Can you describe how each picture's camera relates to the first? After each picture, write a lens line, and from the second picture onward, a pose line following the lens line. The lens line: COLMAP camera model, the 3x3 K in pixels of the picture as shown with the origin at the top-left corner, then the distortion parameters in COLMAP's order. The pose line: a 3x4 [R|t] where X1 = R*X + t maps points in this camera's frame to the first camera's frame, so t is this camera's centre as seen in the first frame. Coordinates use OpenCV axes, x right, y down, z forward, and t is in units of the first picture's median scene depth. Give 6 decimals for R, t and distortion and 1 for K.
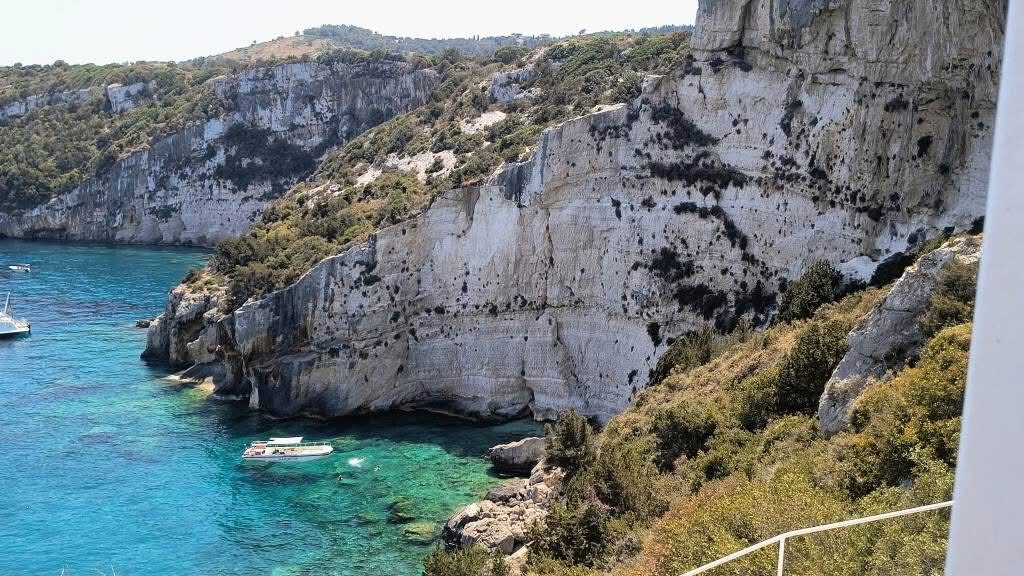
lens RADIAL K [[921.7, 0, 496.7], [0, 921.7, 299.4], [0, 0, 1]] dist [0.048788, 0.022578]
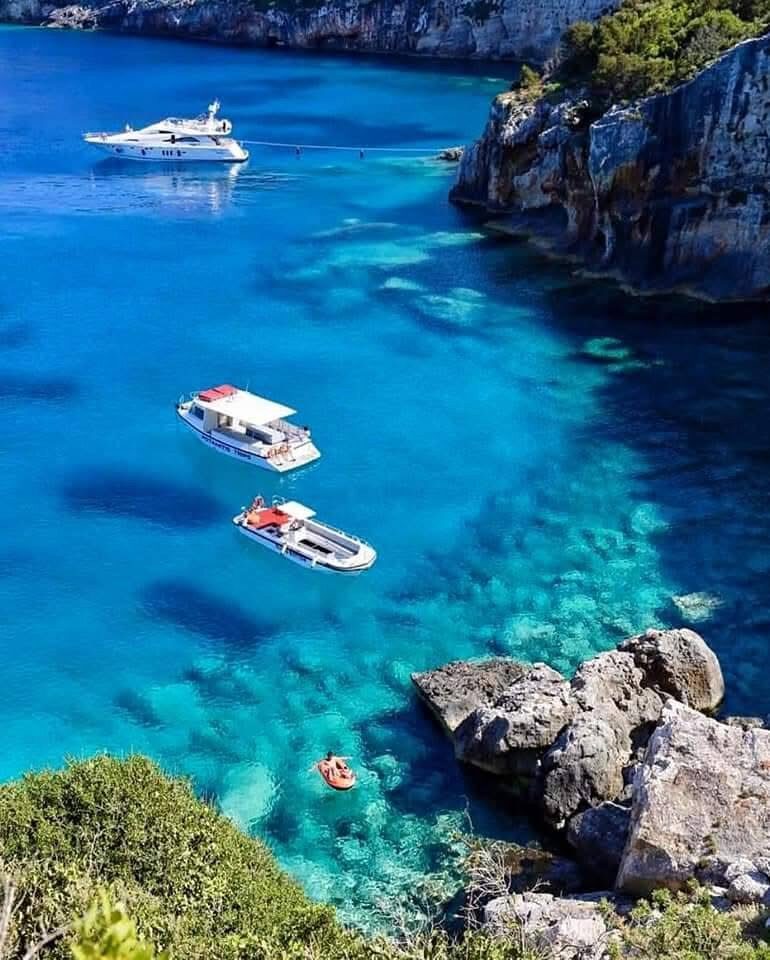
lens RADIAL K [[1241.6, 0, 382.7], [0, 1241.6, 472.3], [0, 0, 1]] dist [-0.021583, 0.000000]
pose [[0.918049, 0.141351, -0.370414, -0.057874], [-0.049255, 0.967711, 0.247203, 0.041461], [0.393396, -0.208700, 0.895368, 0.102850]]
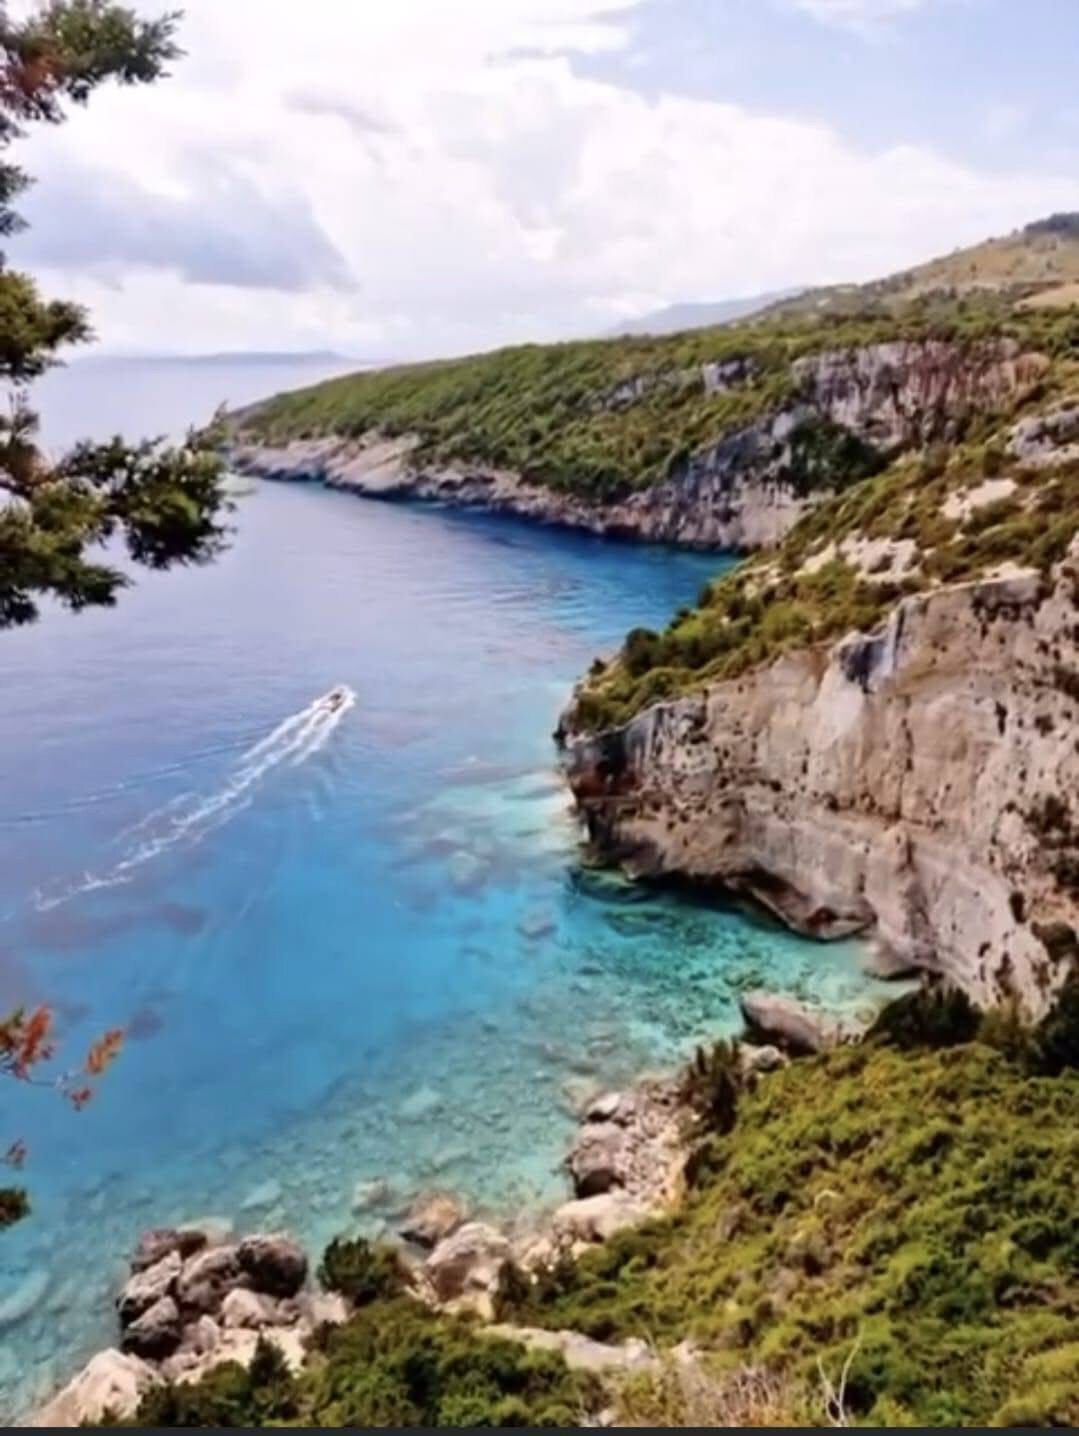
lens RADIAL K [[972.9, 0, 525.9], [0, 972.9, 708.6], [0, 0, 1]] dist [0.031268, -0.008373]
pose [[0.775280, 0.178952, -0.605736, 0.284953], [-0.061532, 0.975861, 0.209543, -0.227718], [0.628613, -0.125182, 0.767578, 0.195547]]
